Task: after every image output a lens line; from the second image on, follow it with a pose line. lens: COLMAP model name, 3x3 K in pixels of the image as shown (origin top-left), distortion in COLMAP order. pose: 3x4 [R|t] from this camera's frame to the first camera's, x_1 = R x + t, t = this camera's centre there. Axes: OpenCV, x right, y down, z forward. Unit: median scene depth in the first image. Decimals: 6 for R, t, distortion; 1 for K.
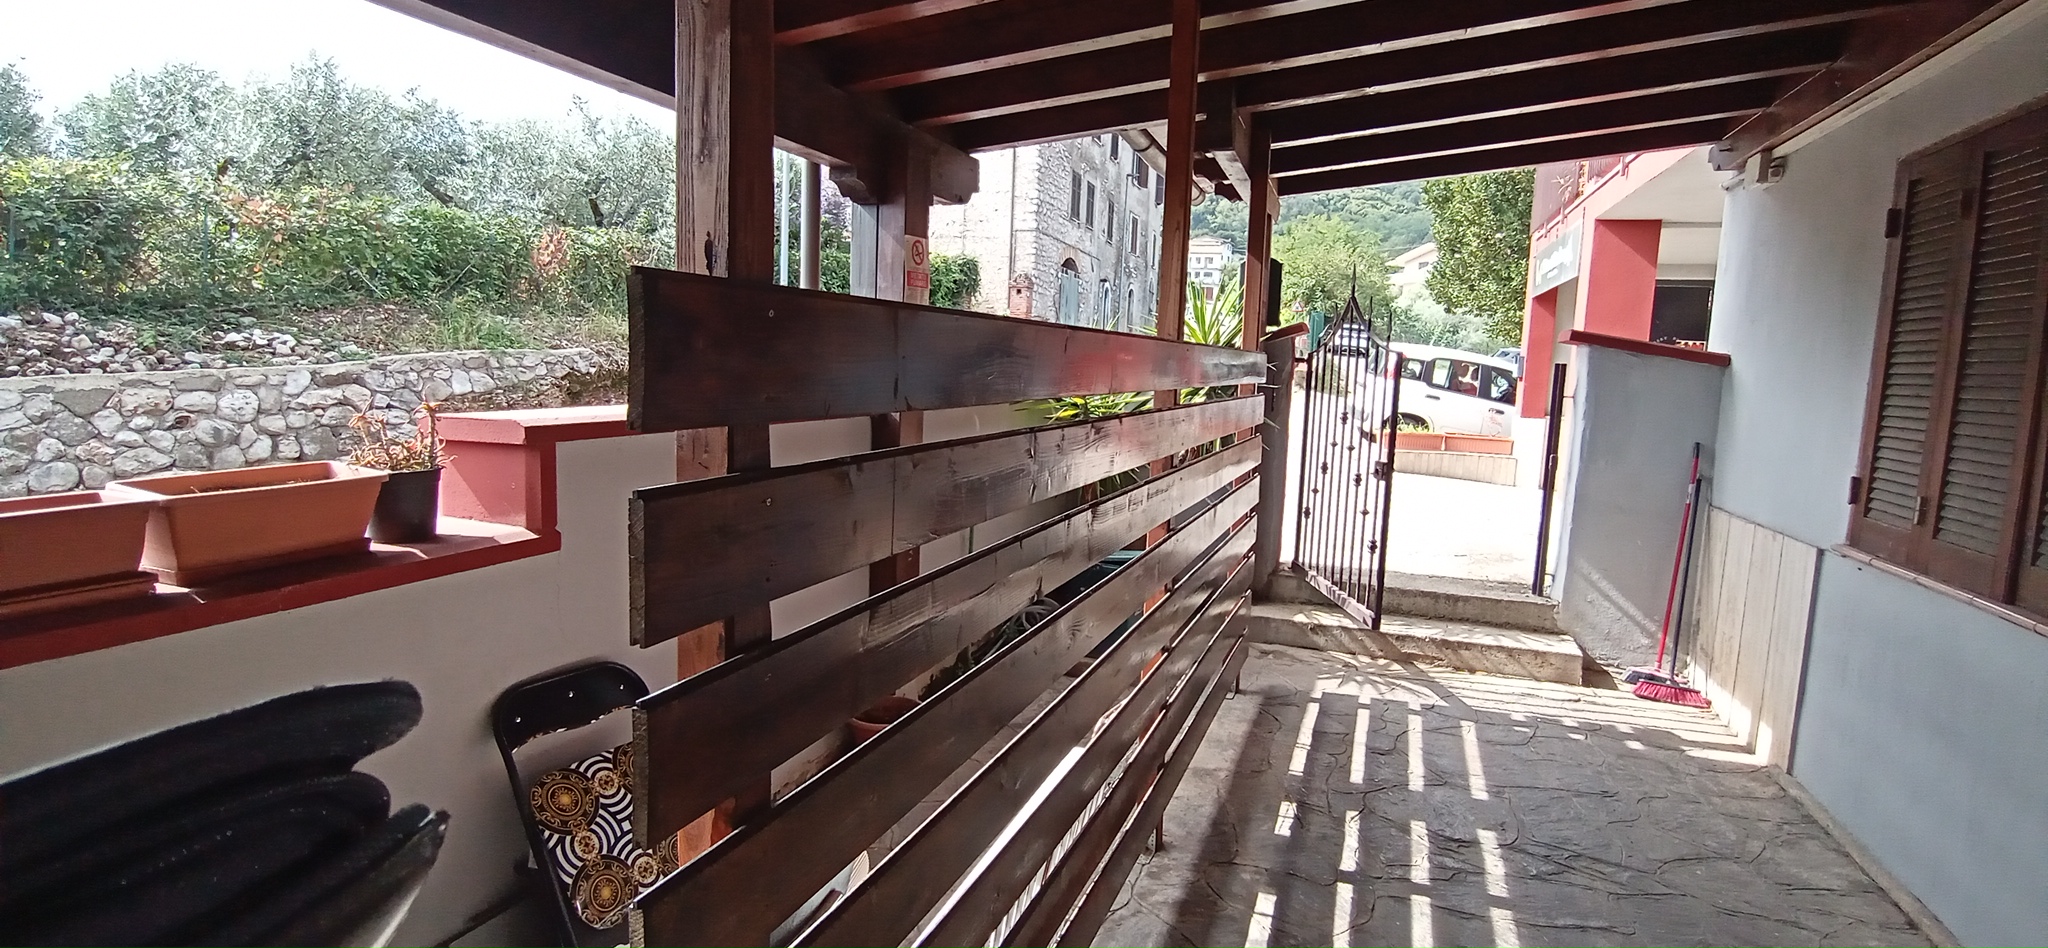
lens RADIAL K [[935.2, 0, 1025.4], [0, 935.2, 464.4], [0, 0, 1]] dist [-0.019463, 0.001077]
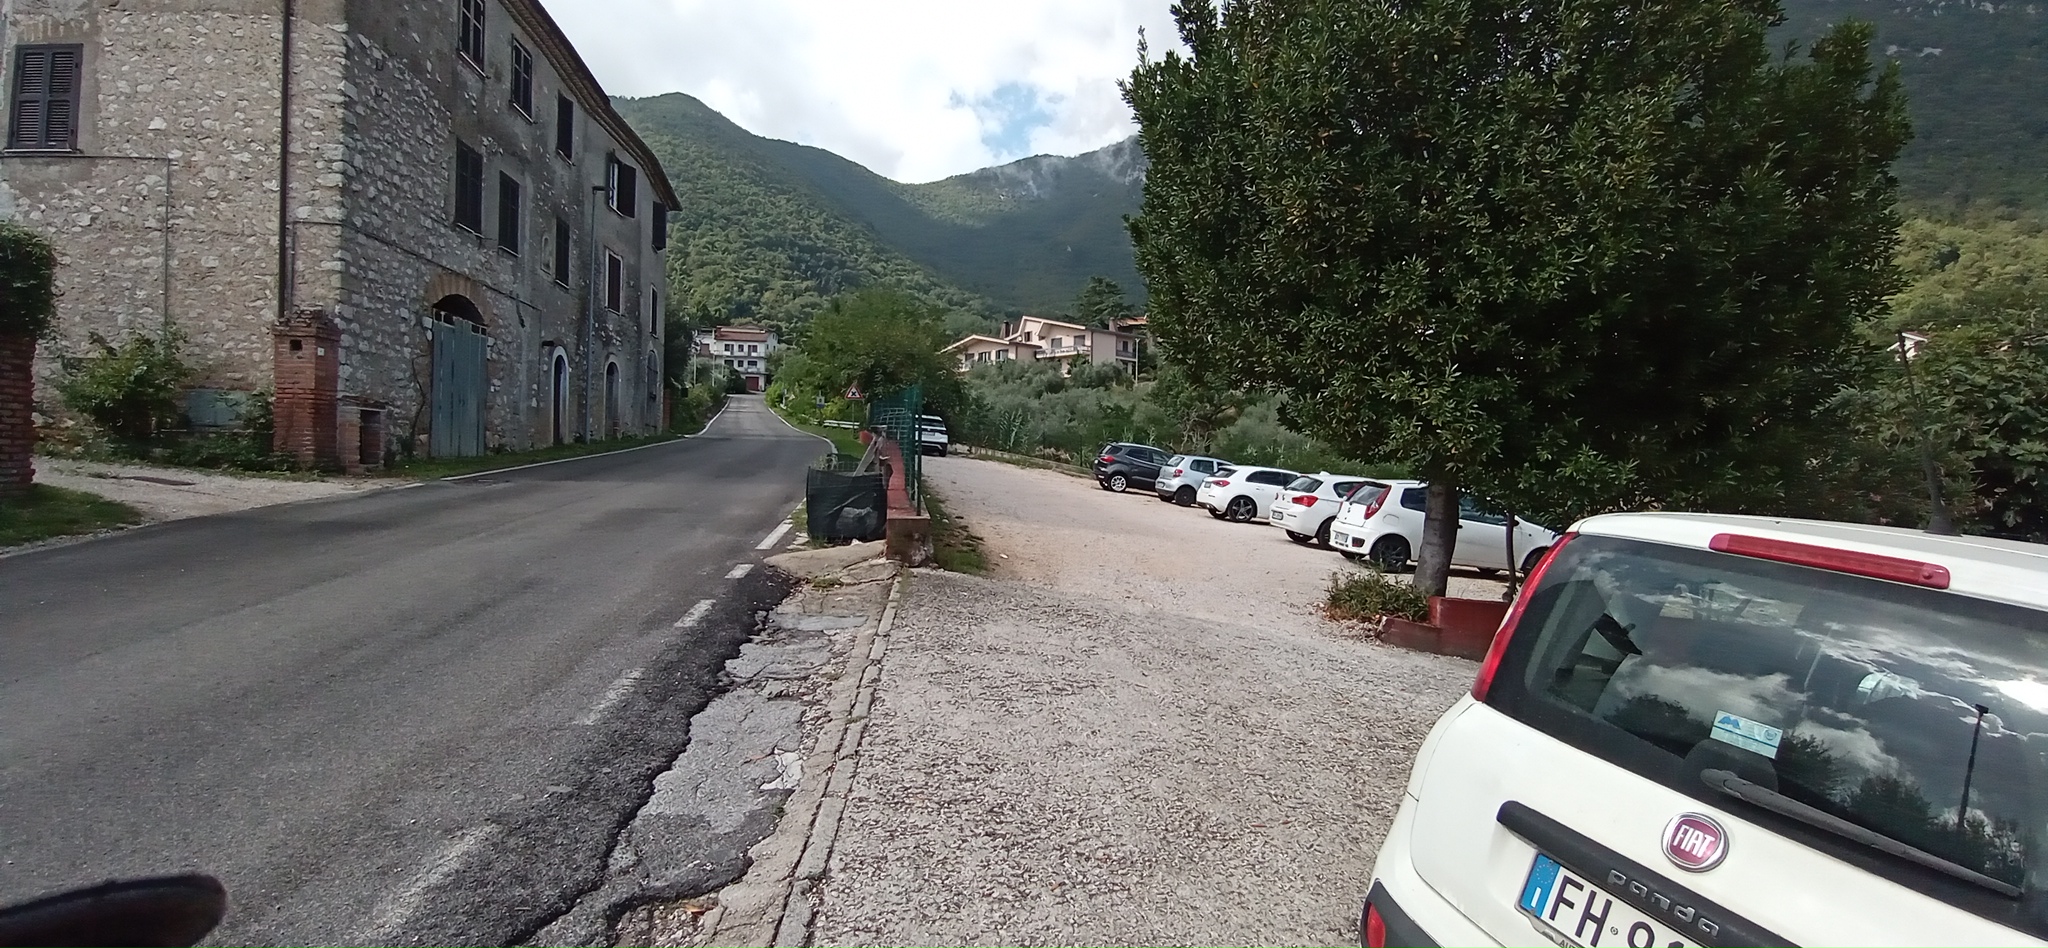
lens RADIAL K [[935.2, 0, 1025.4], [0, 935.2, 464.4], [0, 0, 1]] dist [-0.019463, 0.001077]
pose [[0.891913, -0.023328, 0.451604, 0.084635], [0.067088, 0.994443, -0.081128, -0.047002], [-0.447202, 0.102656, 0.888522, 0.322415]]
